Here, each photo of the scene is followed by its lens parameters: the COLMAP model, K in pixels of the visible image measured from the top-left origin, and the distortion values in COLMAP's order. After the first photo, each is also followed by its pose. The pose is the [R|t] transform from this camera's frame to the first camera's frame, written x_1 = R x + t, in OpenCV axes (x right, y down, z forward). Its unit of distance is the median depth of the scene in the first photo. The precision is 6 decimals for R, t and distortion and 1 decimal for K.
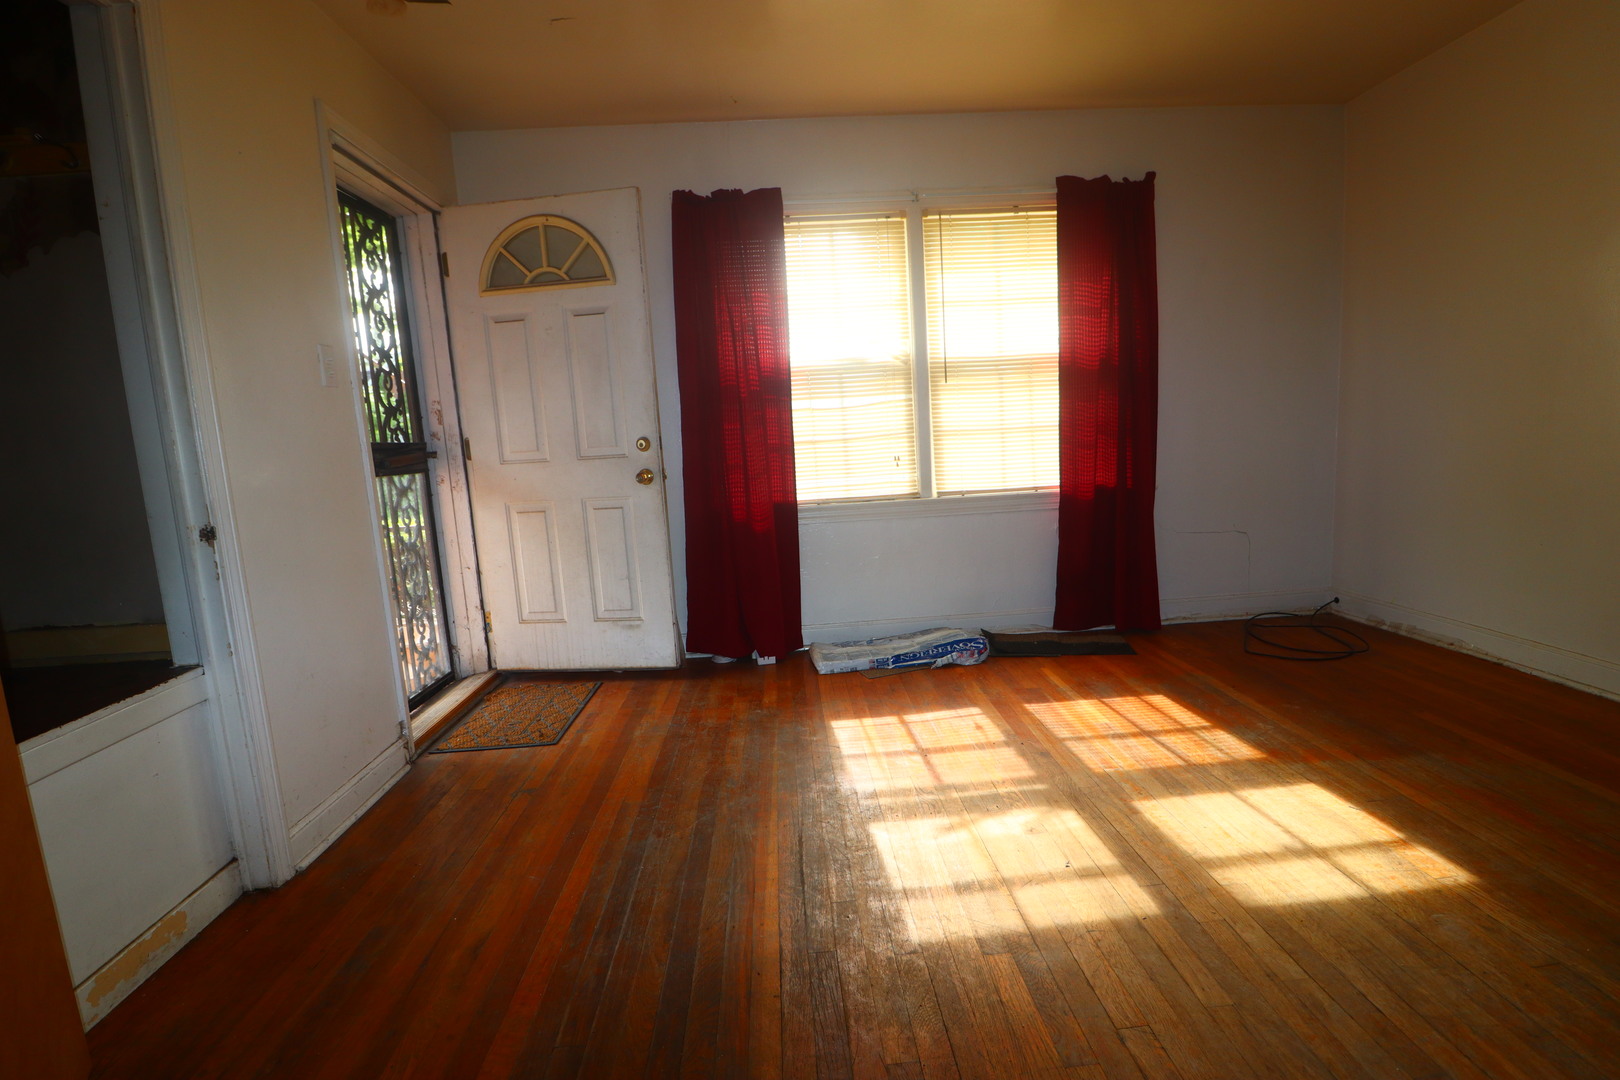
lens RADIAL K [[745.2, 0, 817.9], [0, 745.2, 535.9], [0, 0, 1]] dist [0.000744, -0.014178]
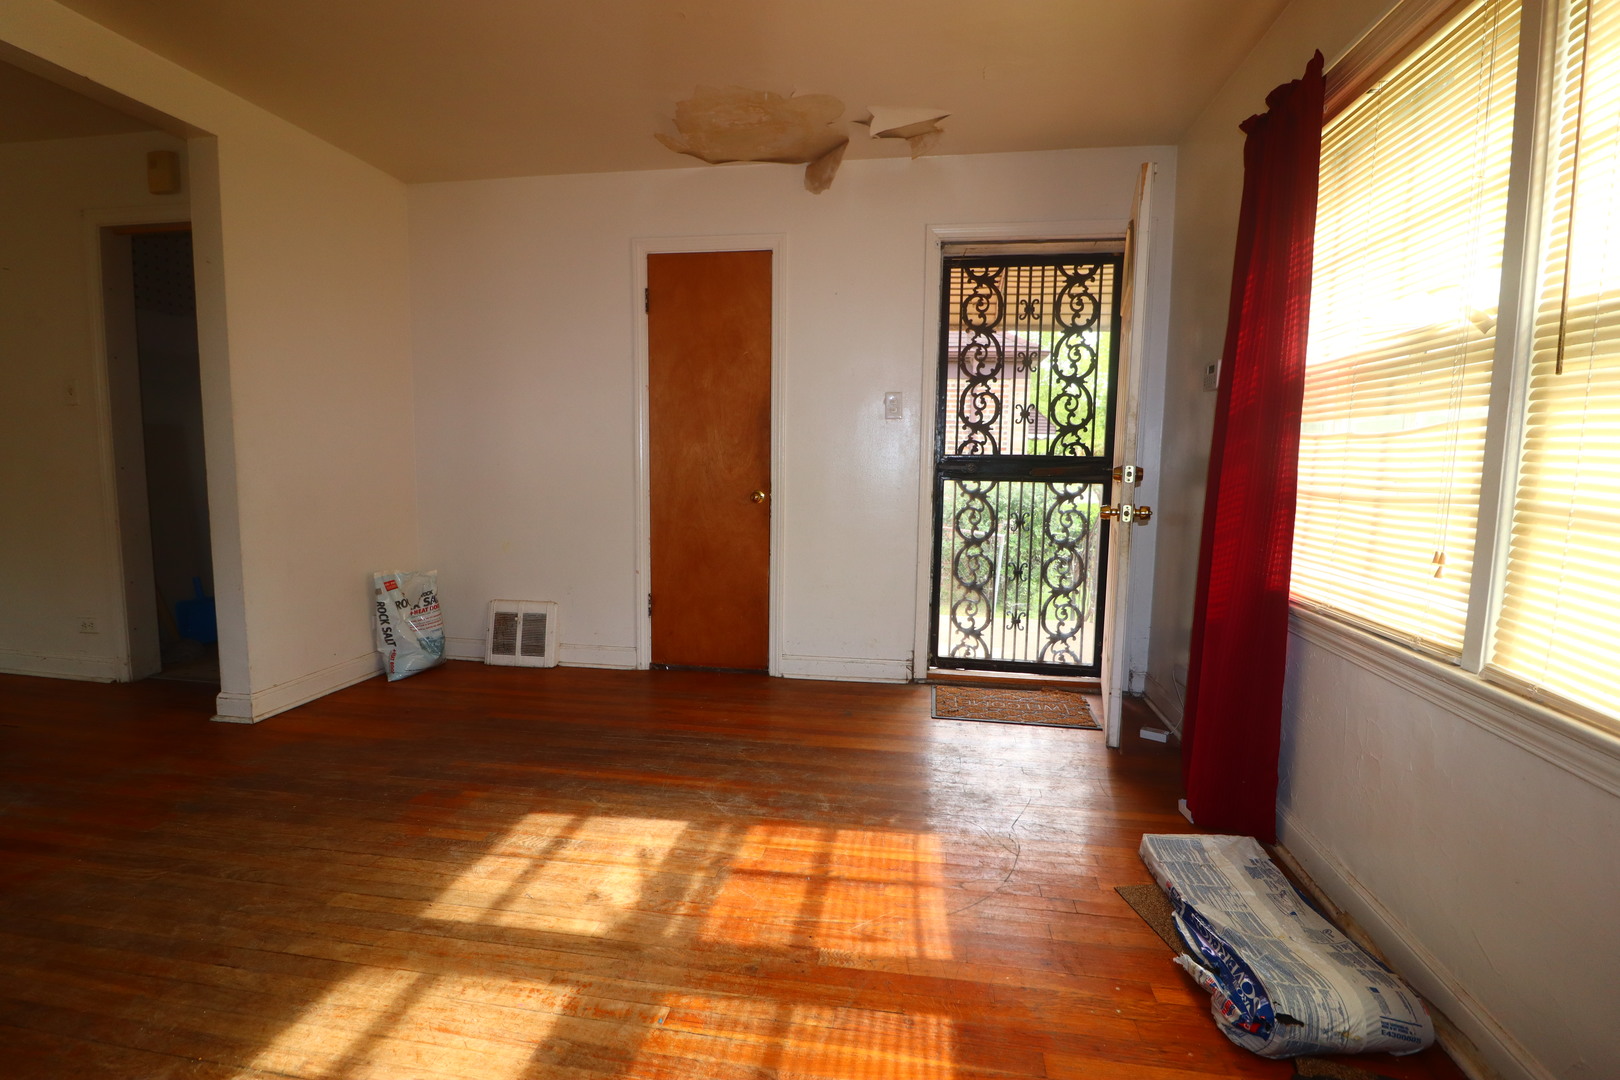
lens RADIAL K [[745.2, 0, 817.9], [0, 745.2, 535.9], [0, 0, 1]] dist [0.000744, -0.014178]
pose [[-0.197525, 0.160312, -0.967101, 0.633225], [-0.136757, 0.972384, 0.189120, -0.161442], [0.970712, 0.169614, -0.170146, 0.795139]]
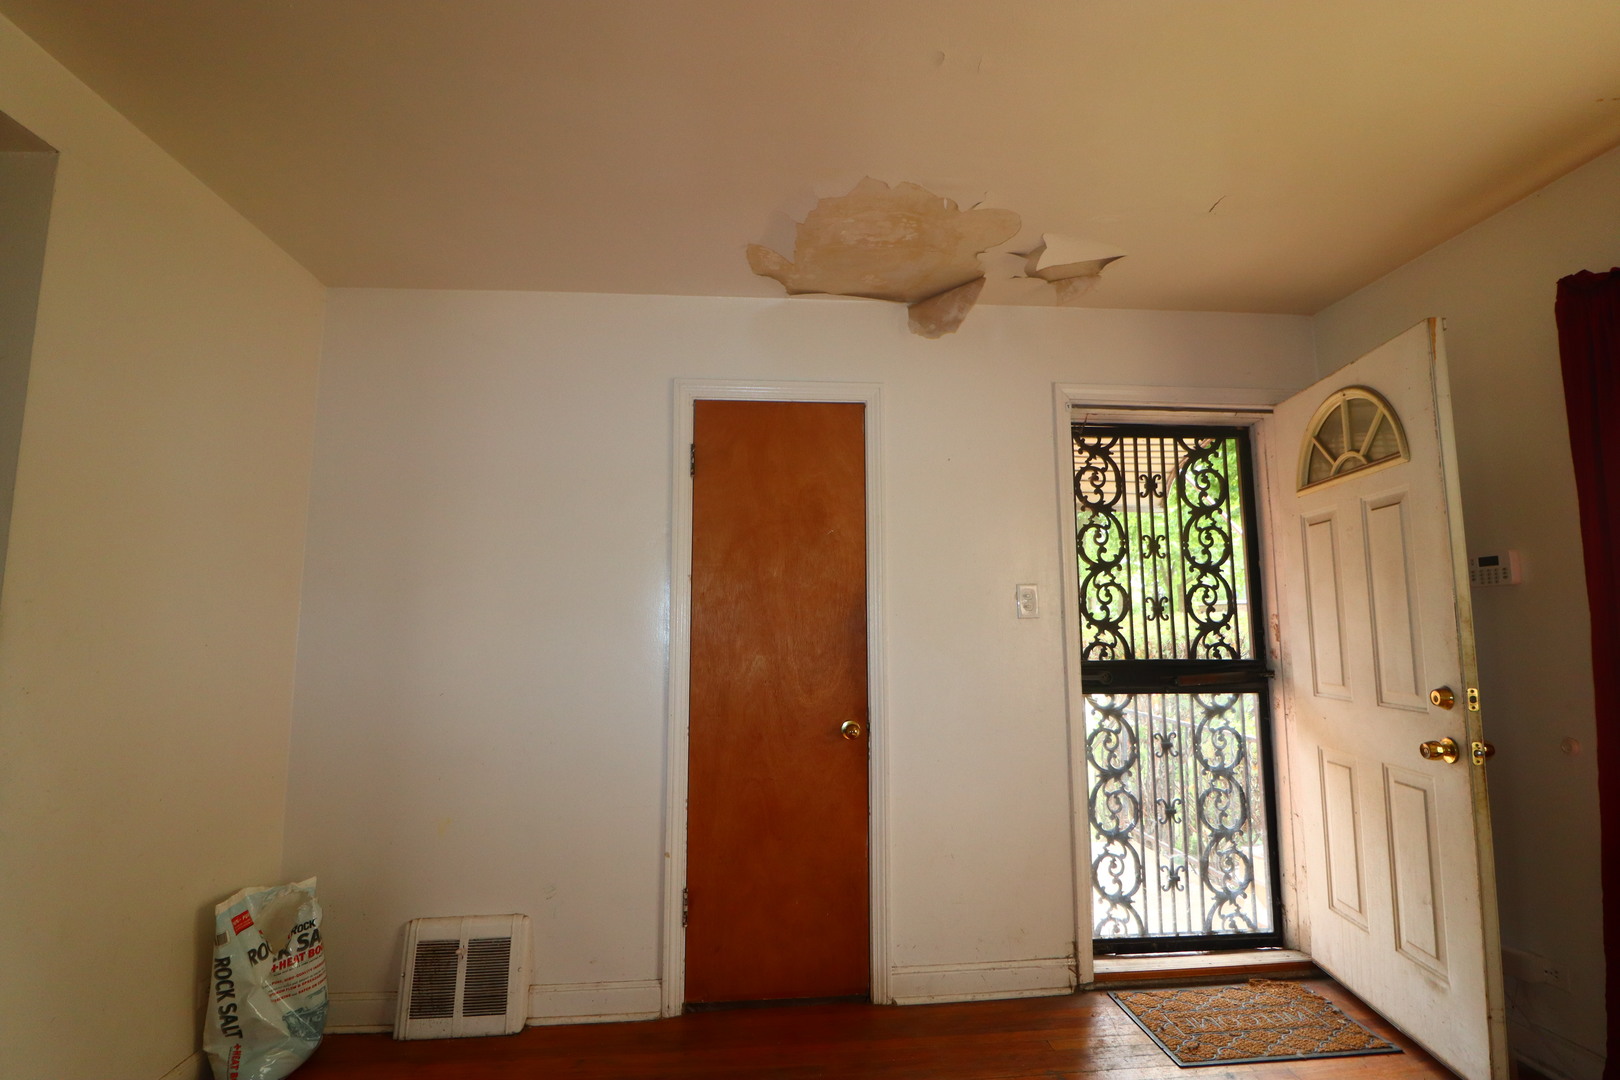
lens RADIAL K [[760.5, 0, 817.2], [0, 760.5, 542.4], [0, 0, 1]] dist [0.002650, -0.014476]
pose [[0.044350, -0.056147, -0.997437, 0.375310], [-0.135541, 0.988849, -0.061691, -0.136904], [0.989779, 0.137929, 0.036245, 0.416984]]
